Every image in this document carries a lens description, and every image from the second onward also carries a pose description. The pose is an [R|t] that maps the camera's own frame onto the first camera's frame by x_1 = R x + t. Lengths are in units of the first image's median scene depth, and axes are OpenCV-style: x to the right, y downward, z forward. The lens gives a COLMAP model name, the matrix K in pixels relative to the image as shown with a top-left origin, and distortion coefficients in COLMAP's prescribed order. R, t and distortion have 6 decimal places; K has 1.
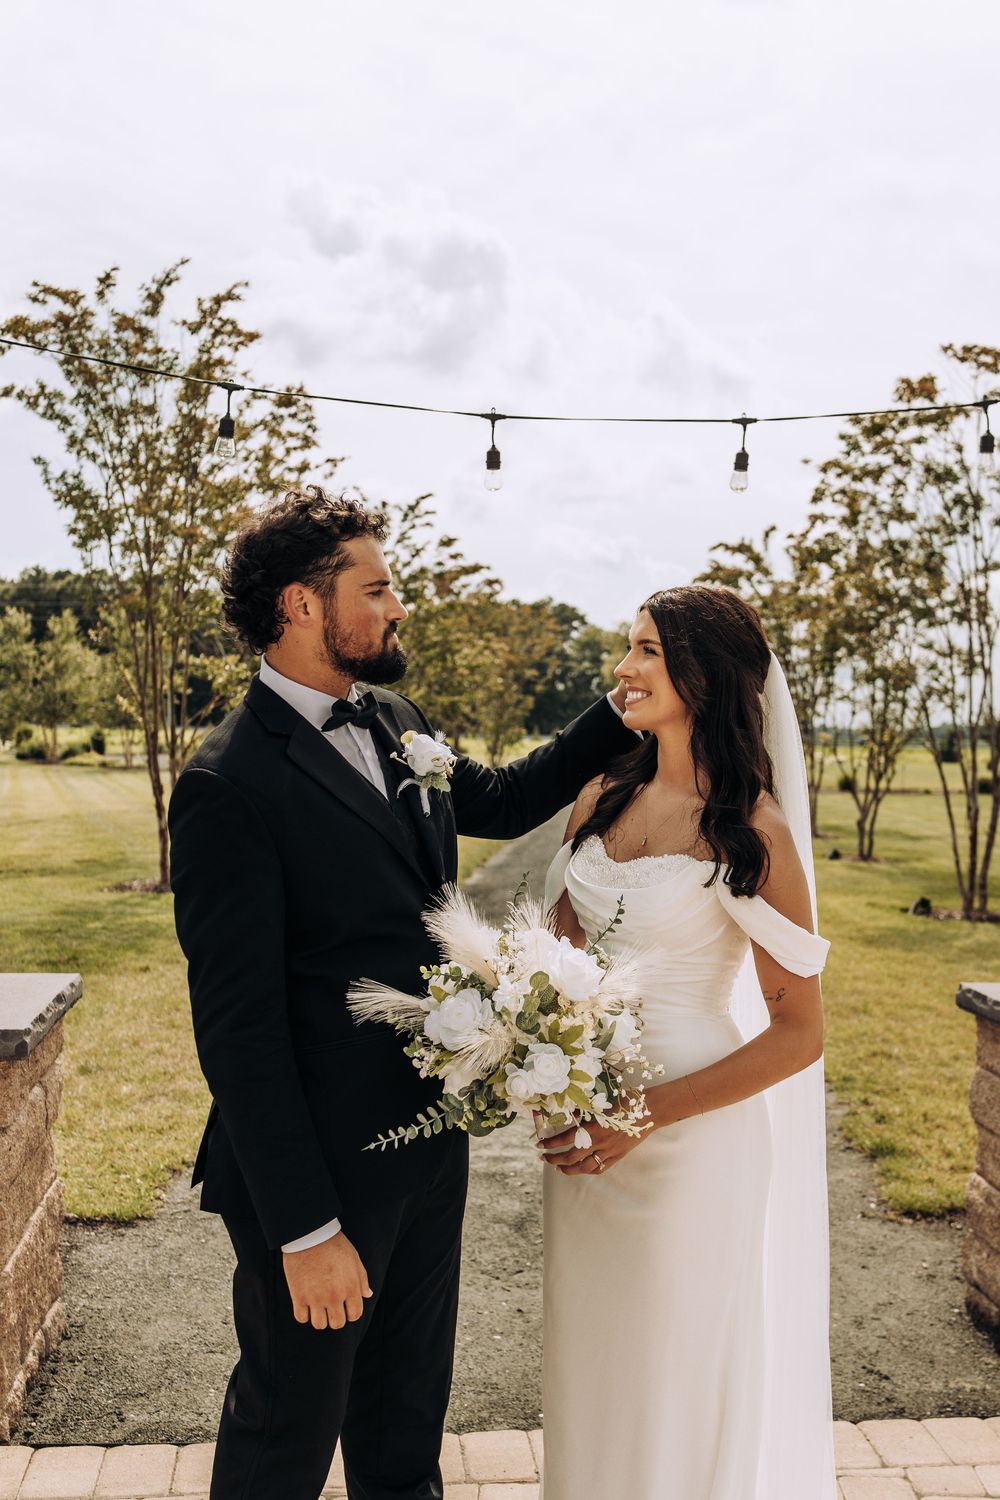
lens RADIAL K [[1541.1, 0, 533.0], [0, 1541.1, 777.1], [0, 0, 1]] dist [0.000260, -0.010333]
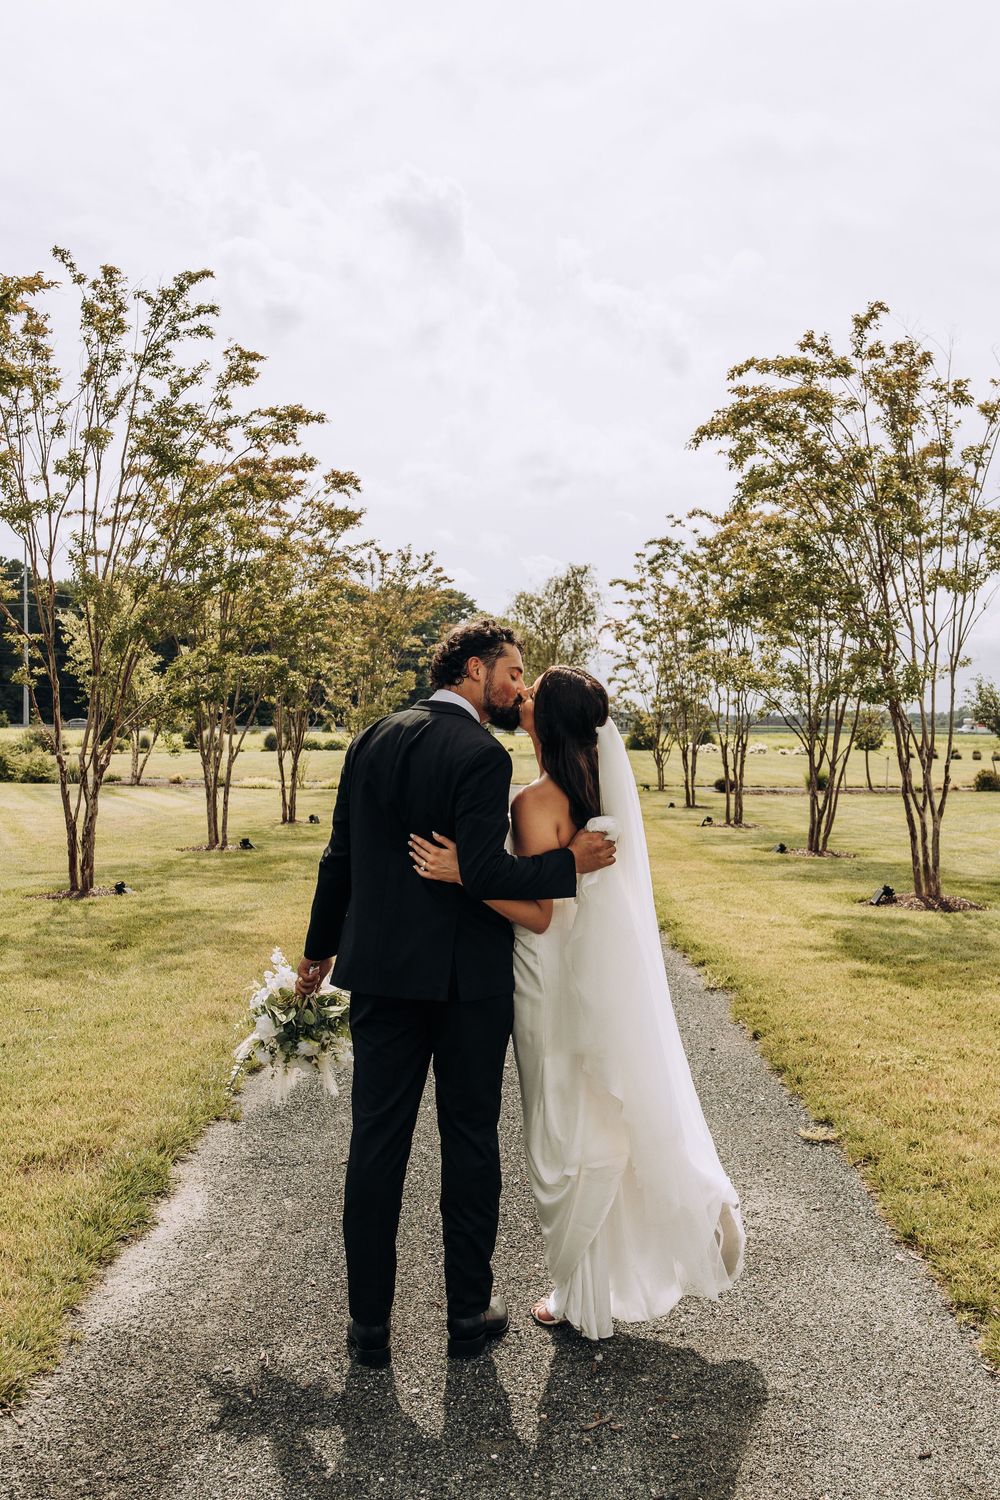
lens RADIAL K [[1500.9, 0, 512.2], [0, 1500.9, 743.8], [0, 0, 1]] dist [0.010486, 0.003988]
pose [[0.998130, -0.015204, 0.059207, 0.011069], [0.016138, 0.999752, -0.015332, -0.020394], [-0.058959, 0.016259, 0.998128, 0.870679]]
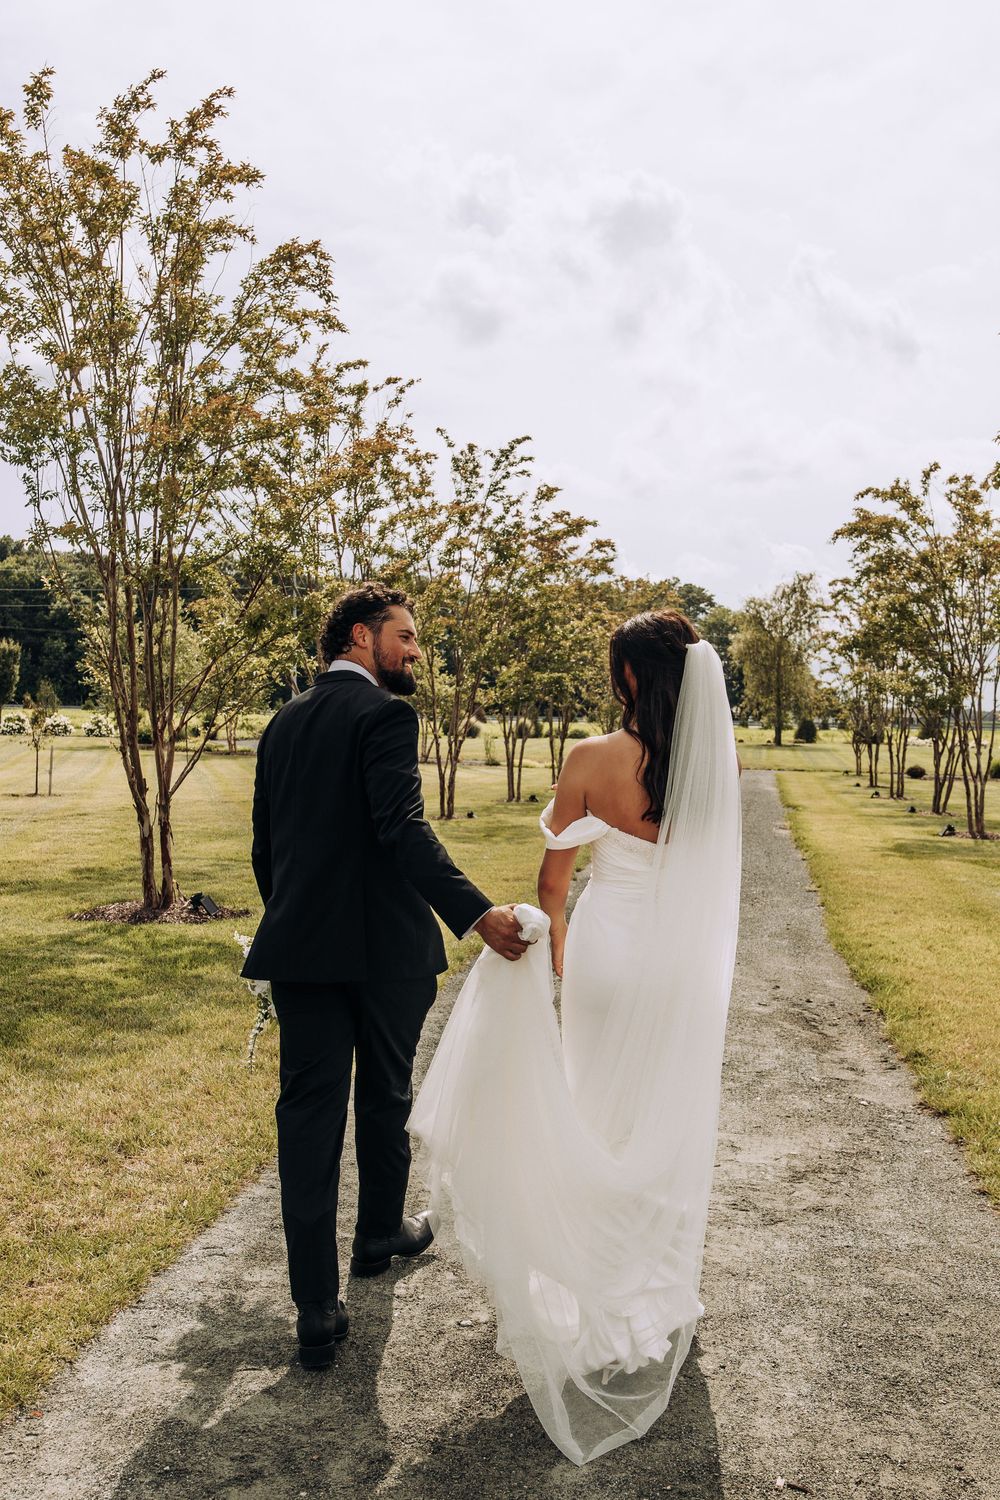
lens RADIAL K [[1520.2, 0, 505.0], [0, 1520.2, 796.6], [0, 0, 1]] dist [-0.006755, -0.005436]
pose [[0.994830, 0.003452, -0.101497, 0.015255], [-0.001042, 0.999717, 0.023783, -0.004949], [0.101550, -0.023554, 0.994552, 0.269348]]
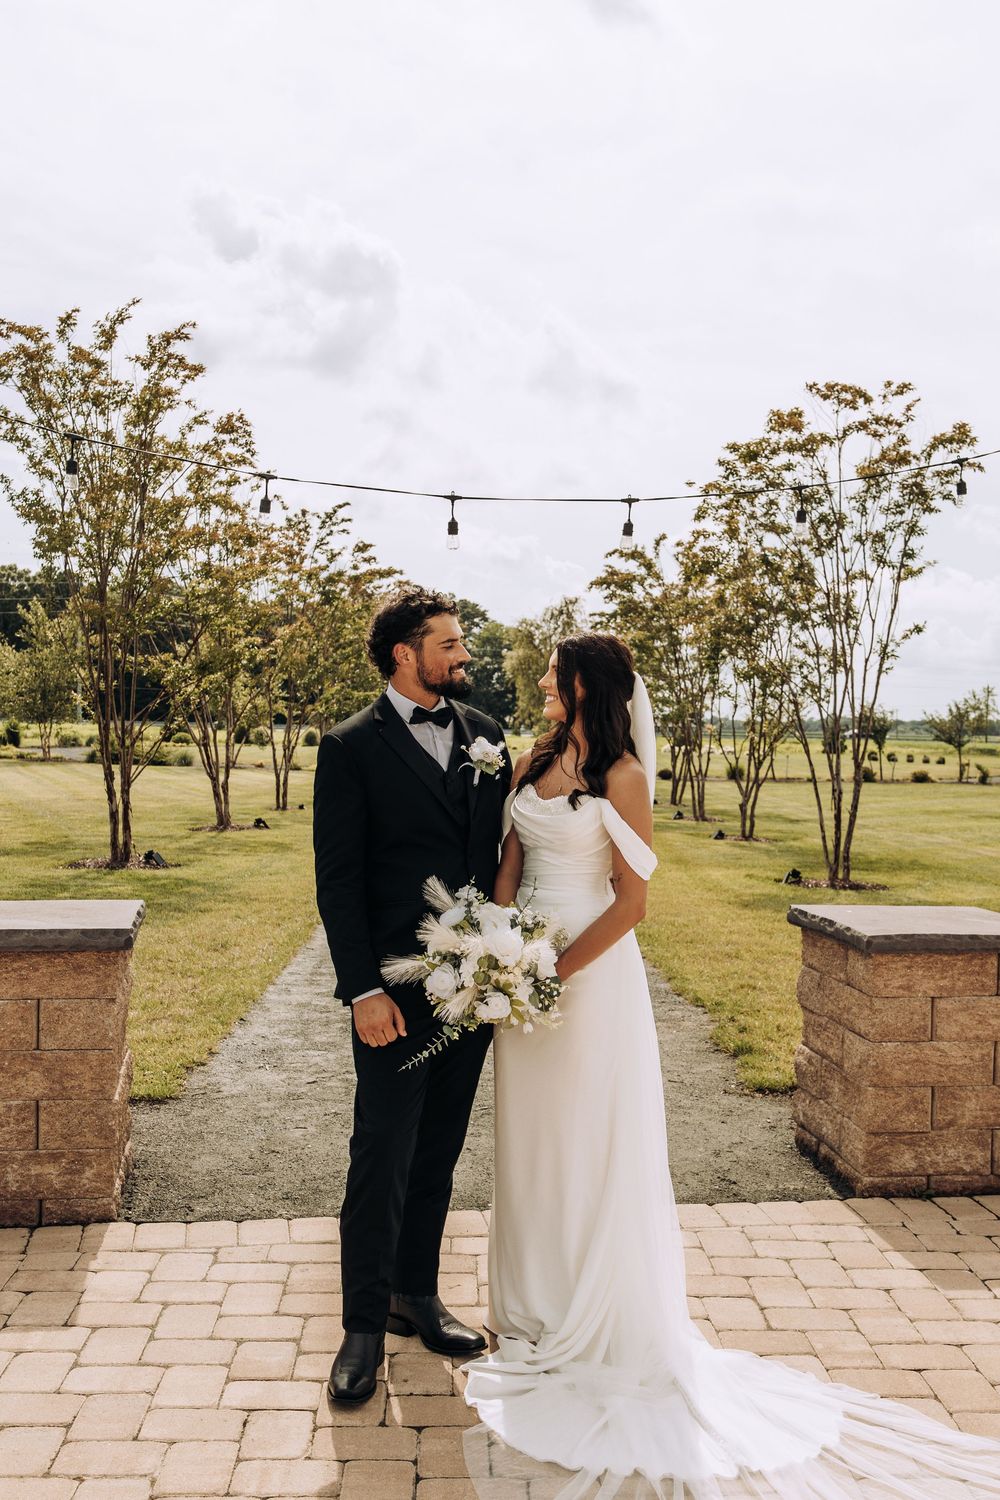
lens RADIAL K [[1500.9, 0, 512.2], [0, 1500.9, 743.8], [0, 0, 1]] dist [0.010486, 0.003988]
pose [[0.998663, -0.002110, 0.051642, -0.010393], [0.002969, 0.999858, -0.016564, 0.003575], [-0.051599, 0.016695, 0.998528, -0.090159]]
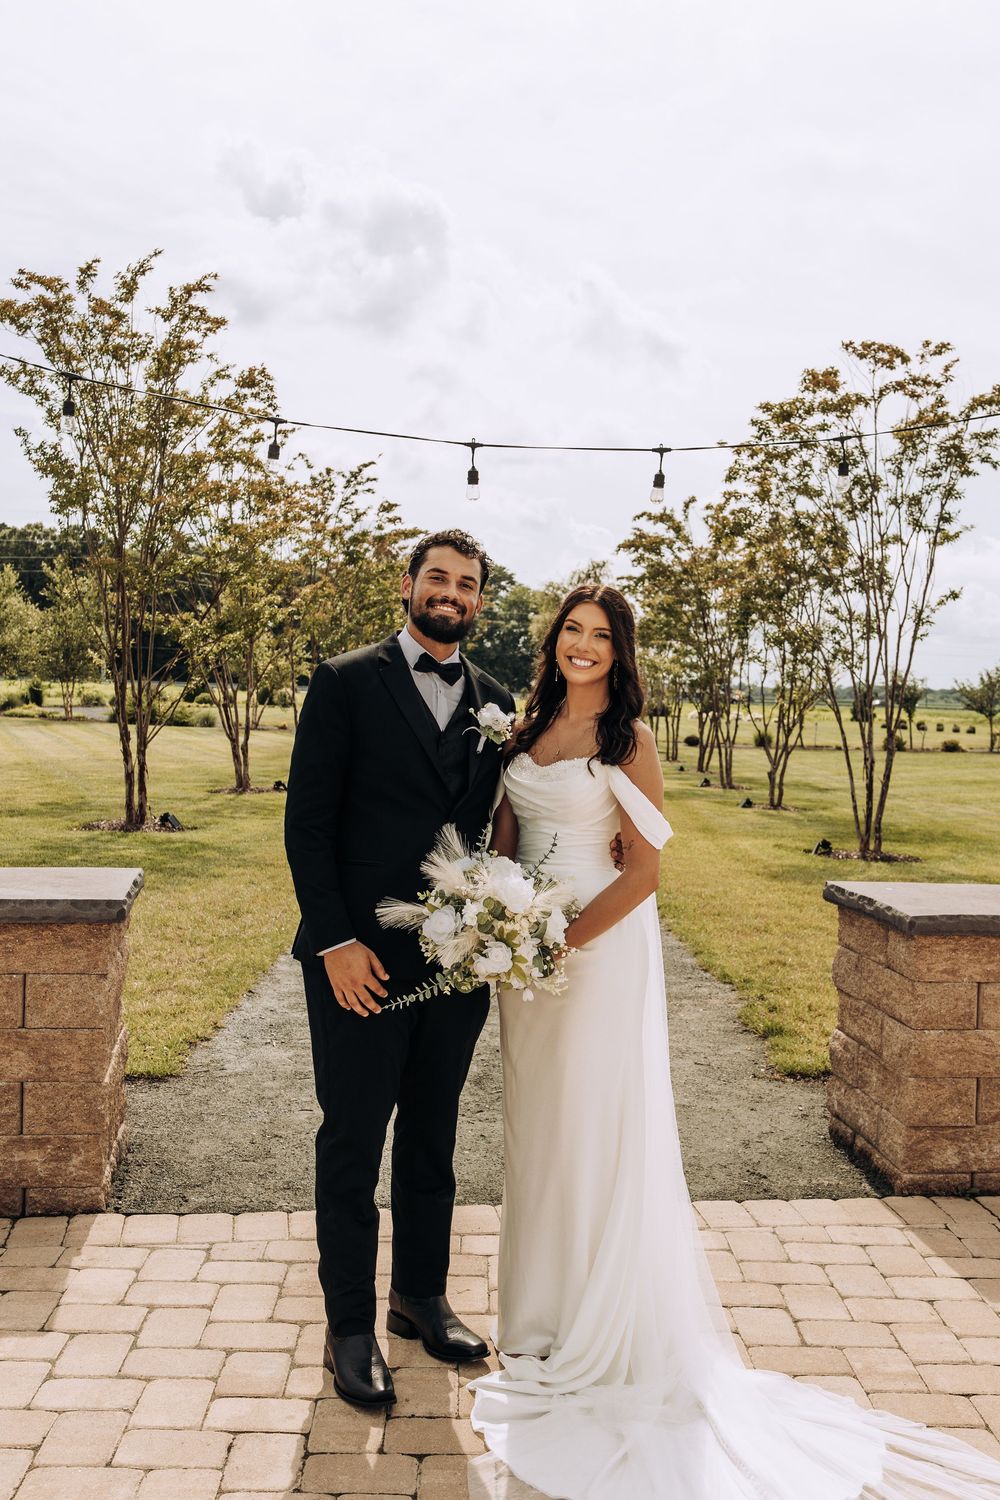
lens RADIAL K [[1509.4, 0, 522.8], [0, 1509.4, 703.3], [0, 0, 1]] dist [0.010463, -0.016660]
pose [[0.999092, 0.009169, 0.041604, -0.008502], [-0.008354, 0.999771, -0.019720, 0.003449], [-0.041775, 0.019354, 0.998940, -0.072028]]
